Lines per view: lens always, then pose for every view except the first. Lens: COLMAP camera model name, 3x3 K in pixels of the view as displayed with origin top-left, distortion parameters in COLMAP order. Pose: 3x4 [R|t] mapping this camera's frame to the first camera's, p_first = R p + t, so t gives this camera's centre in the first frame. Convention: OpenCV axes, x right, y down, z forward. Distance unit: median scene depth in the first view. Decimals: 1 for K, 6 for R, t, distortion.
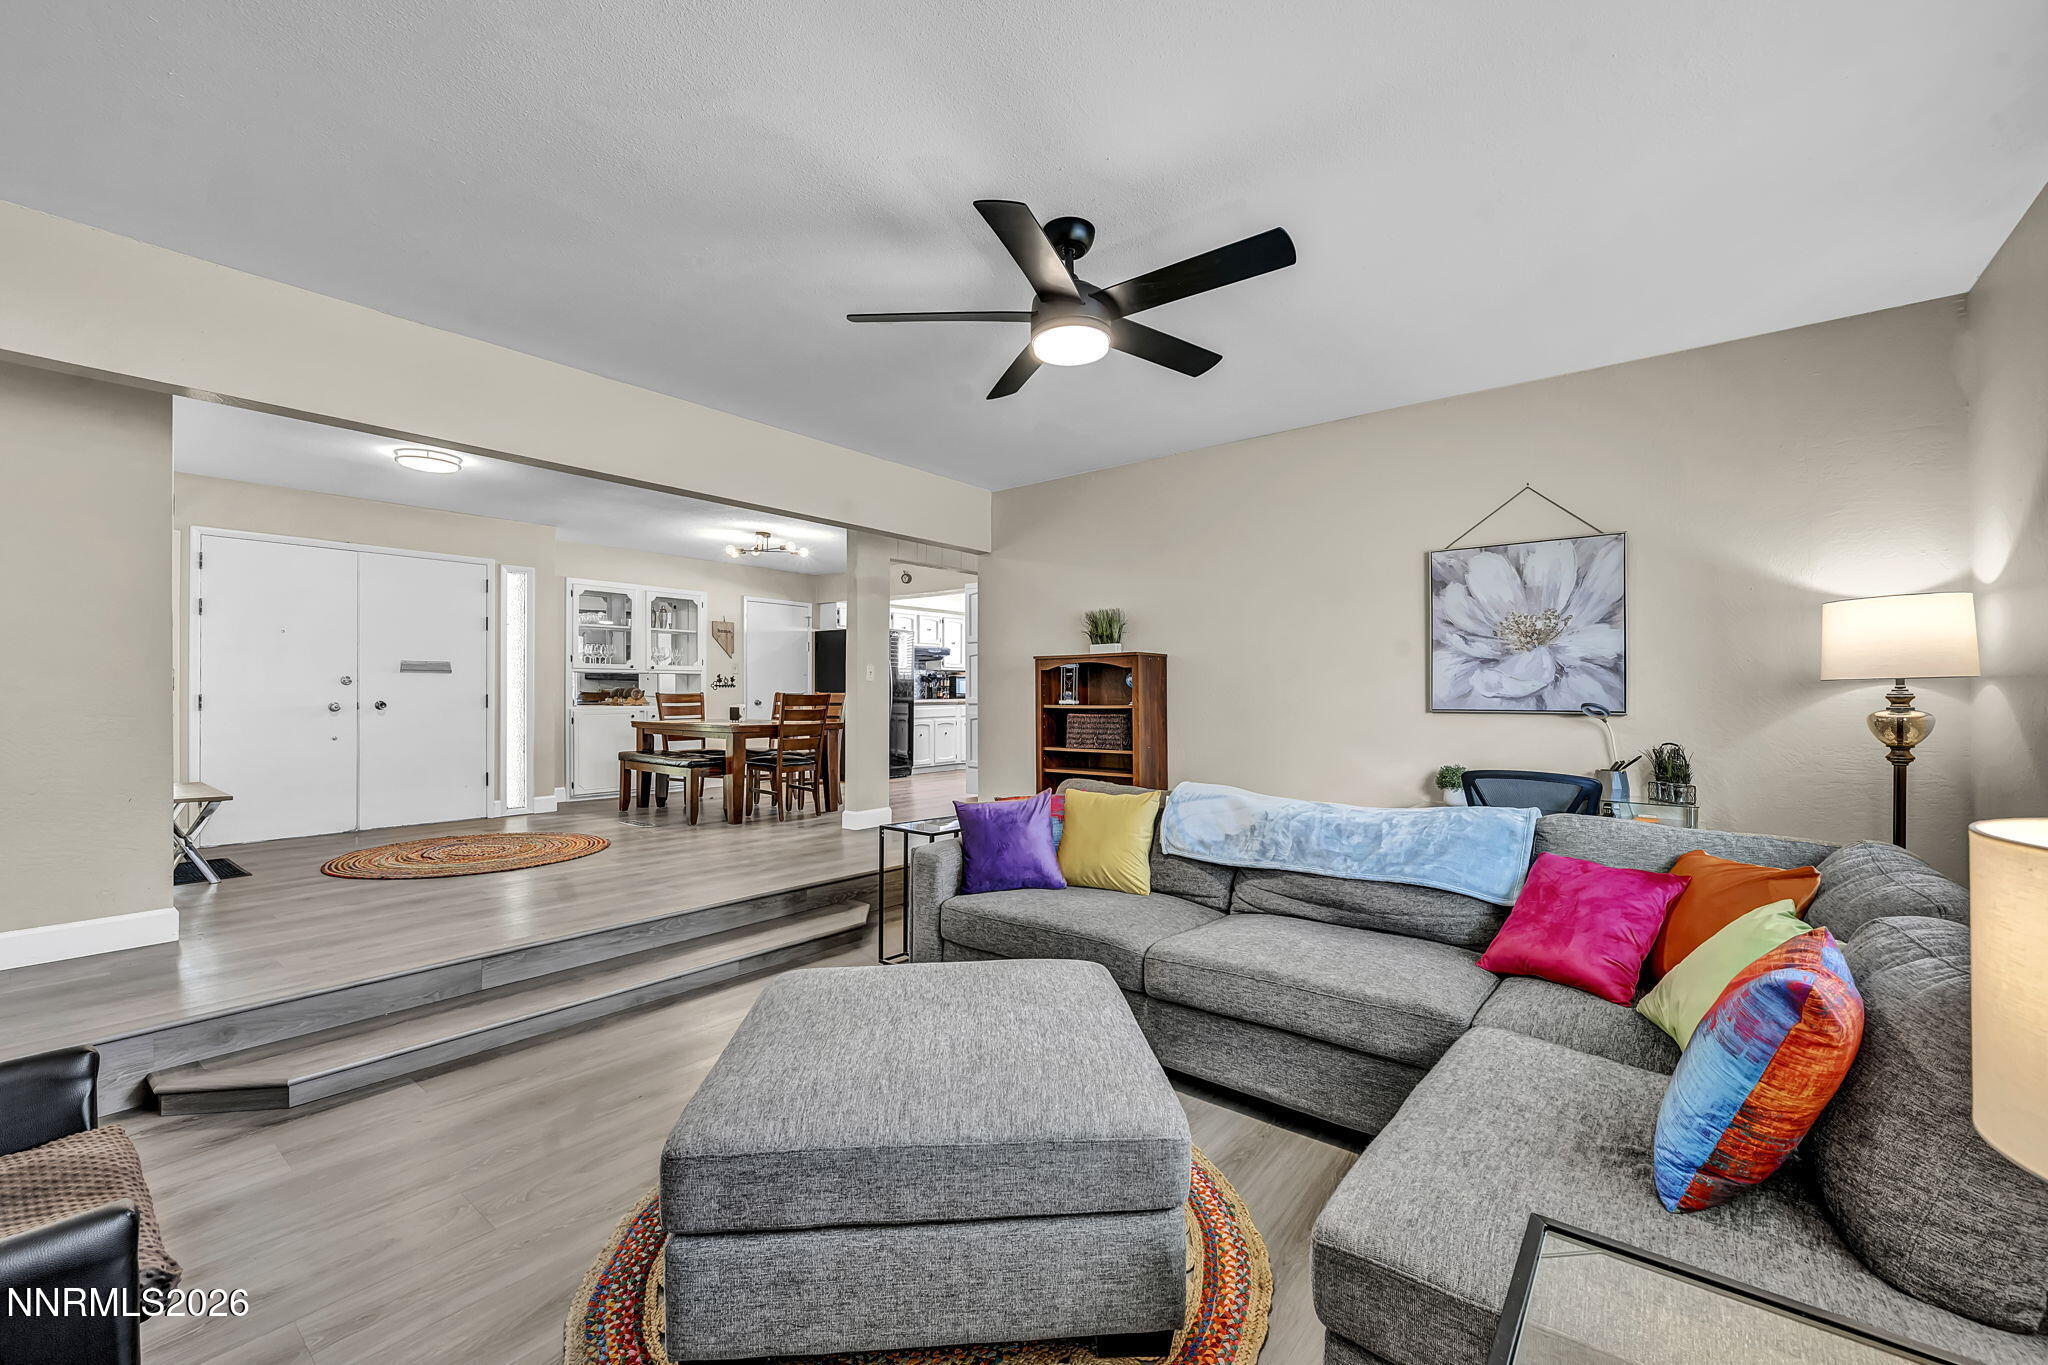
lens RADIAL K [[833.7, 0, 1050.4], [0, 833.7, 699.4], [0, 0, 1]] dist [-0.003671, -0.000061]
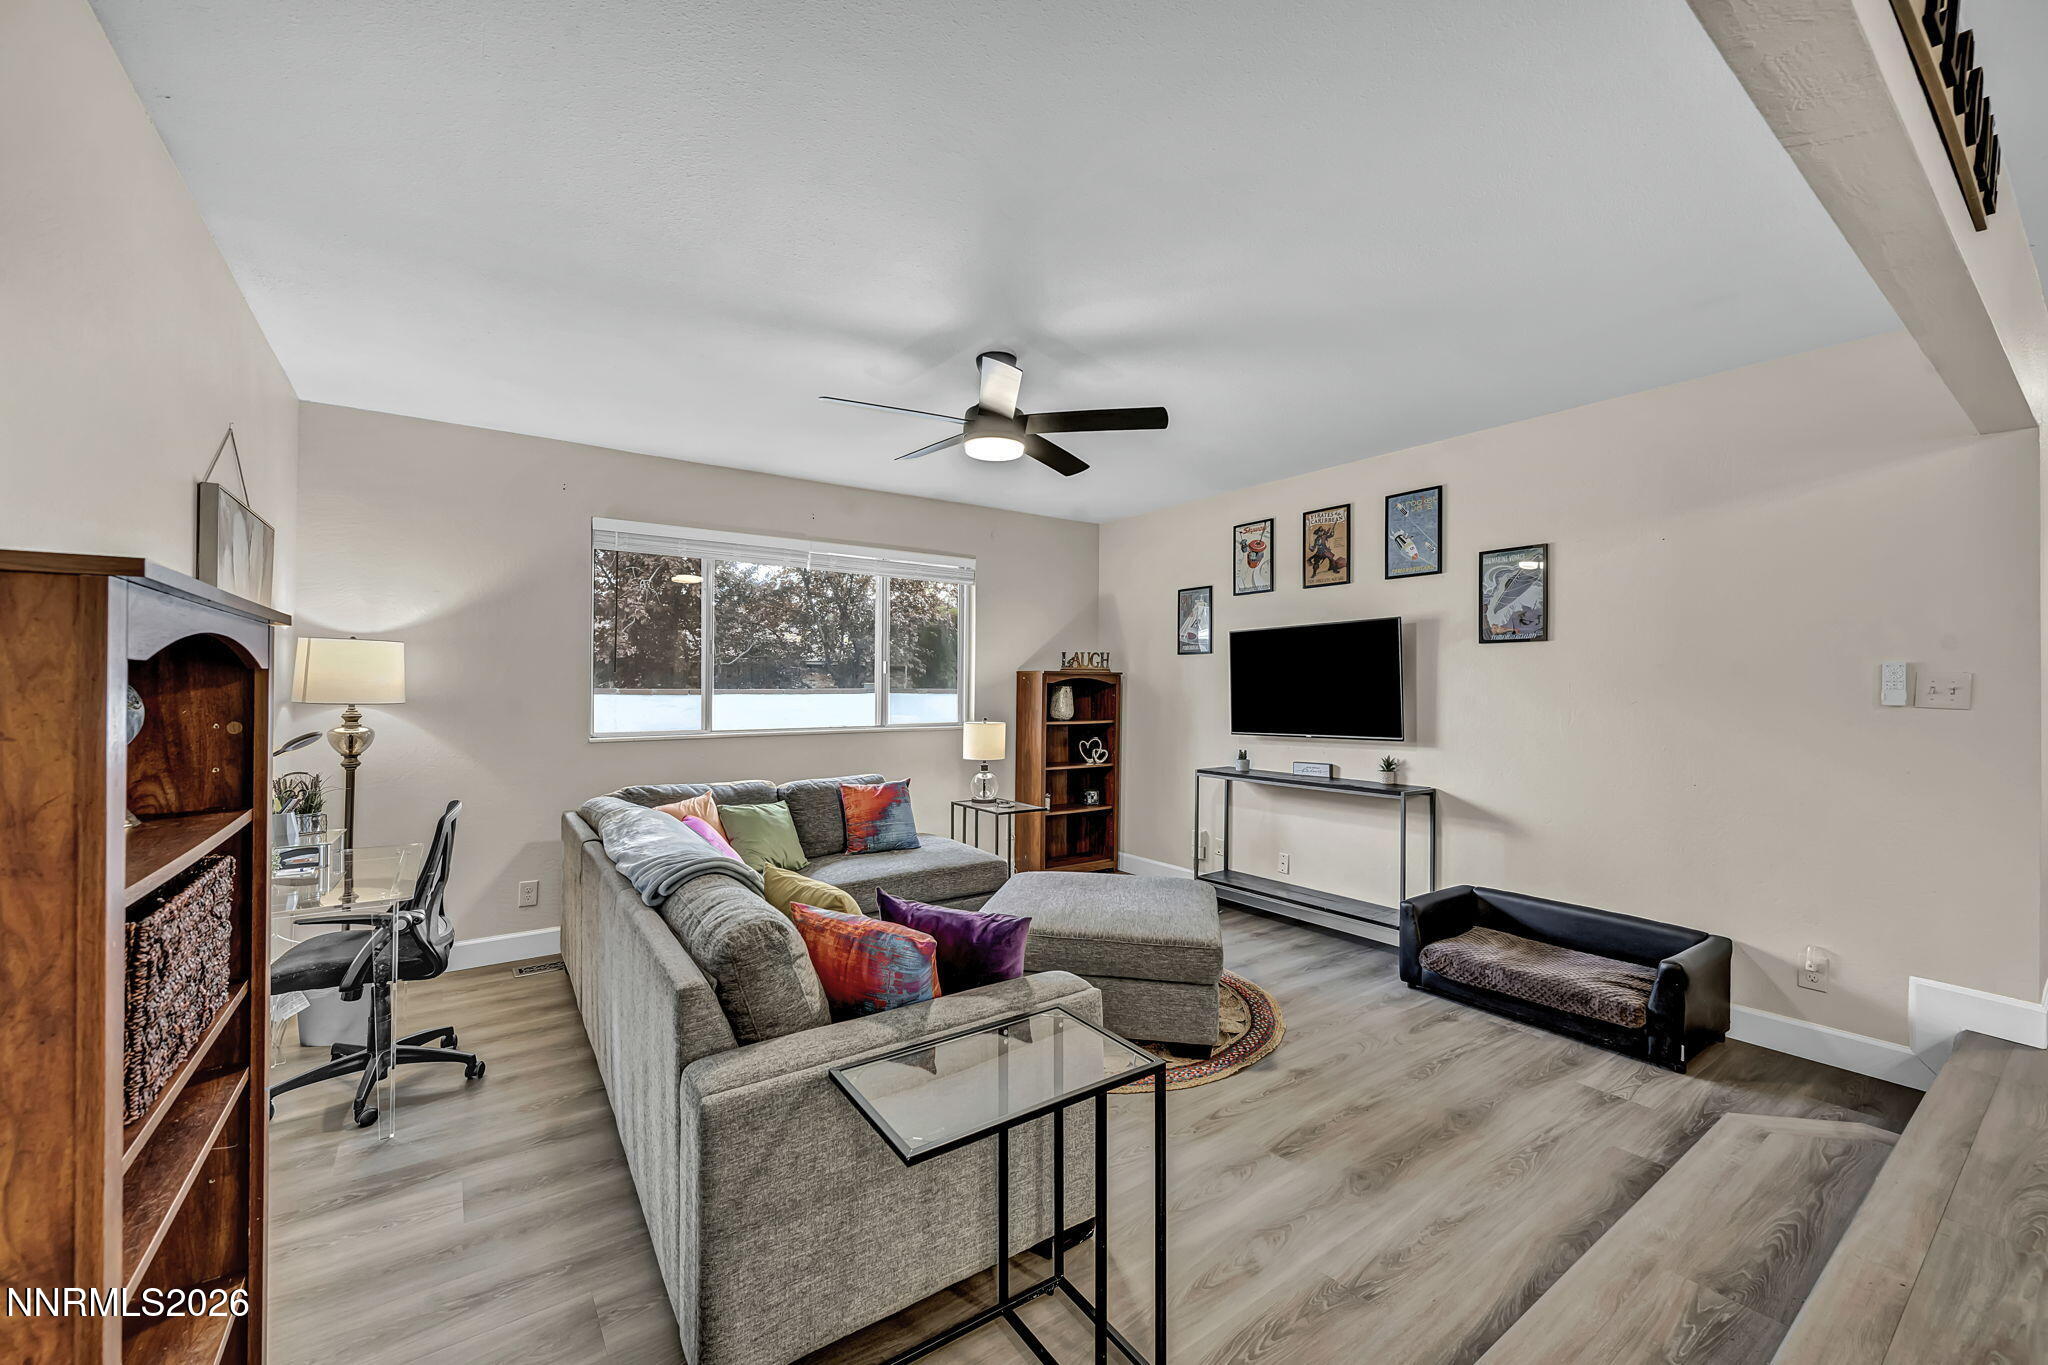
lens RADIAL K [[806.0, 0, 1024.9], [0, 806.0, 669.0], [0, 0, 1]] dist [-0.005176, 0.000683]
pose [[-0.951499, 0.005359, 0.307607, -0.270266], [0.000721, 0.999884, -0.015191, -0.043962], [-0.307652, -0.014232, -0.951392, 1.434870]]
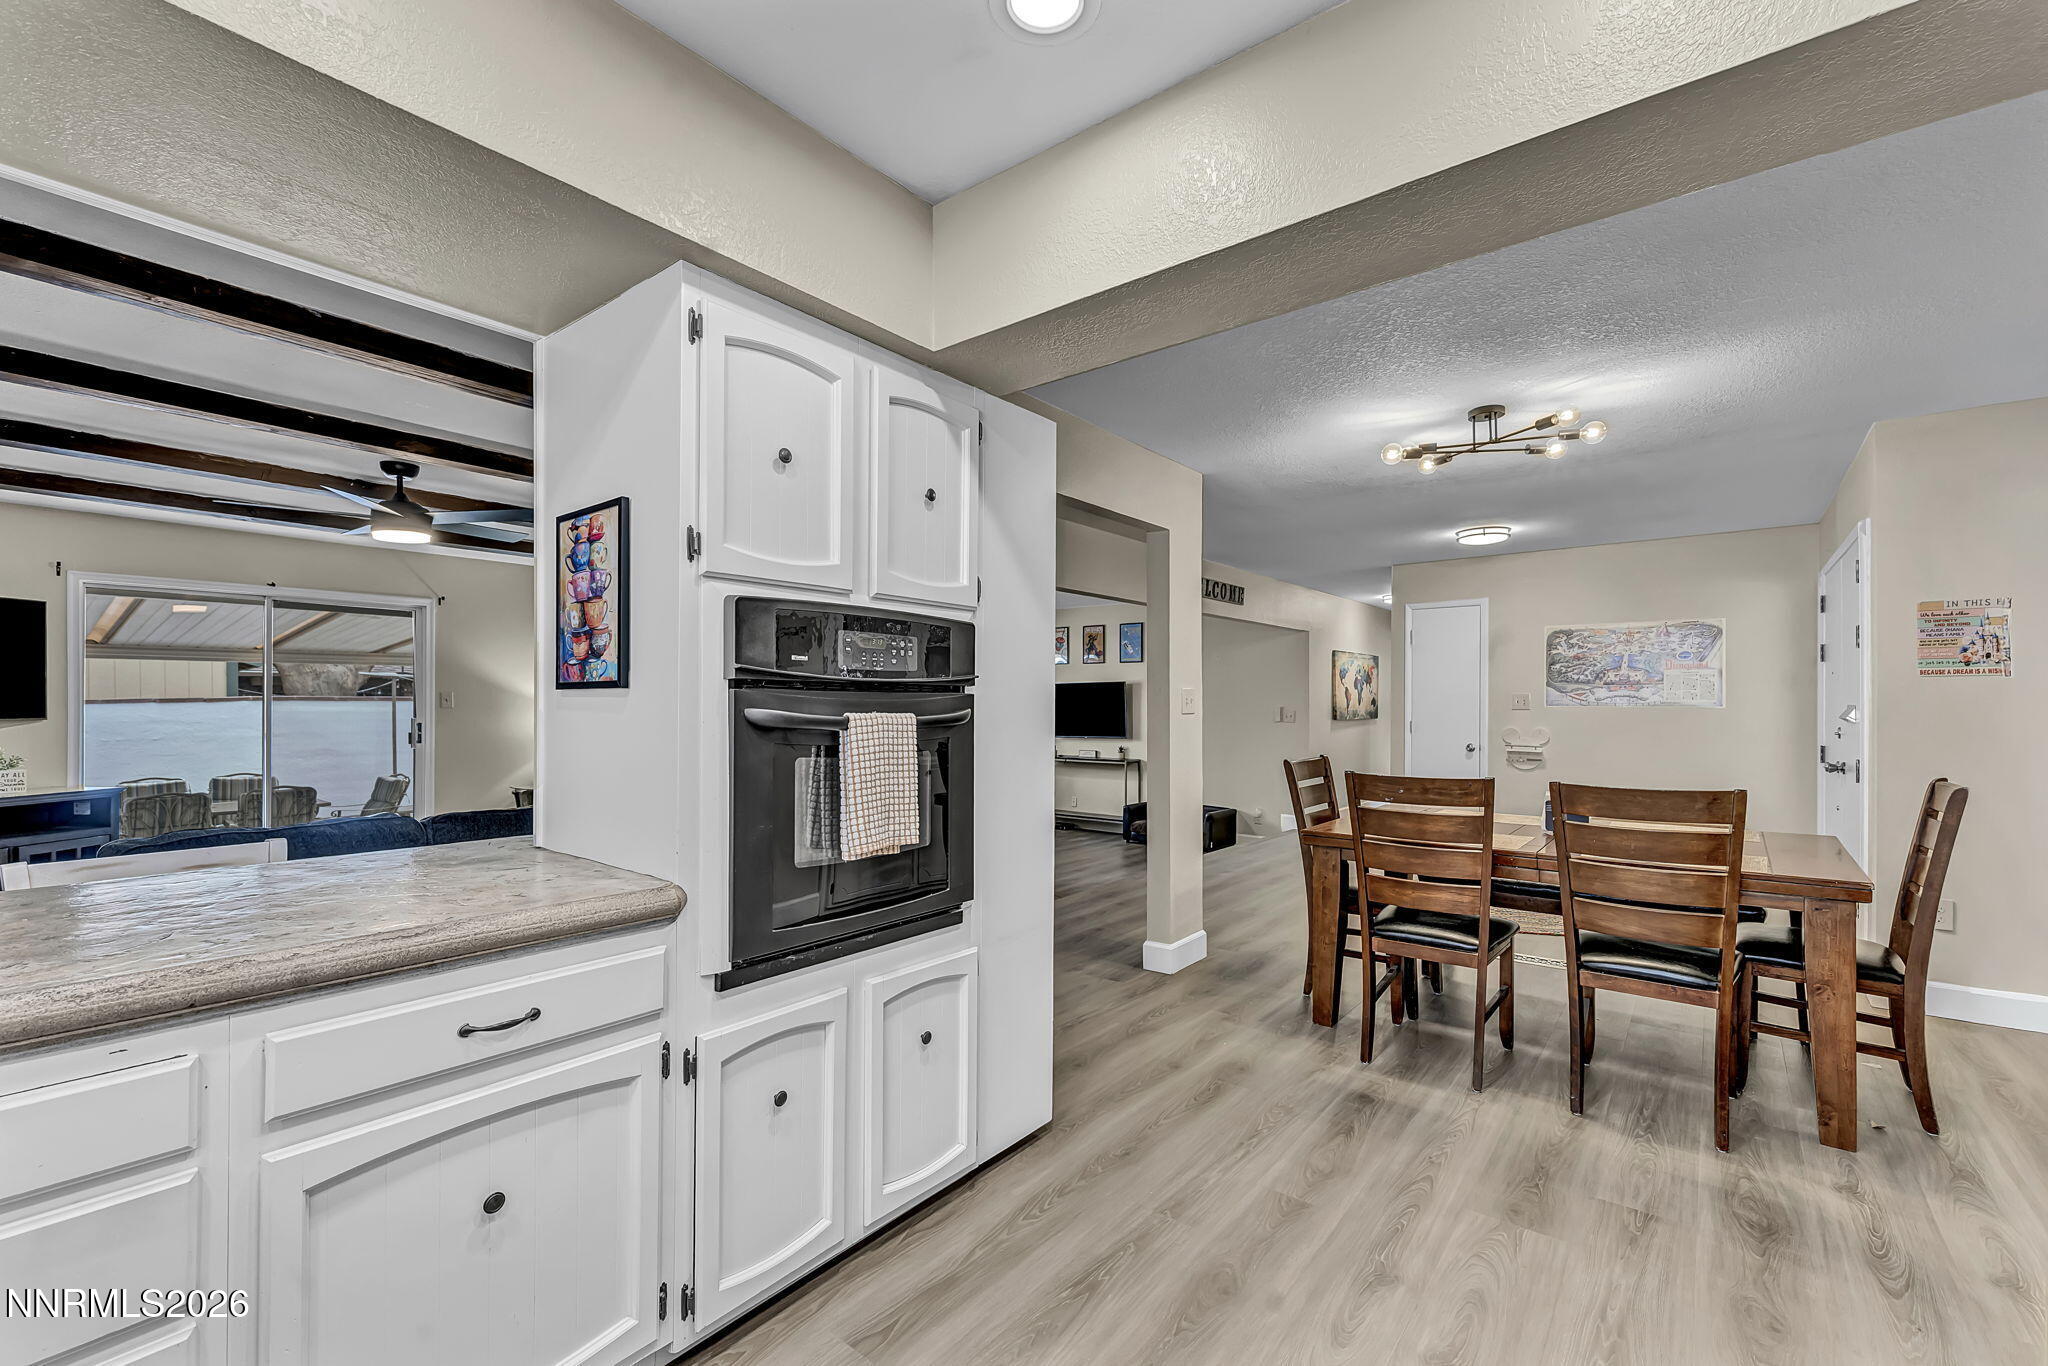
lens RADIAL K [[833.7, 0, 1012.5], [0, 833.7, 696.9], [0, 0, 1]] dist [-0.003671, -0.000061]
pose [[-0.998354, 0.001256, 0.057338, -0.225738], [0.001212, 0.999999, -0.000794, -0.084031], [-0.057339, -0.000723, -0.998355, 2.737742]]
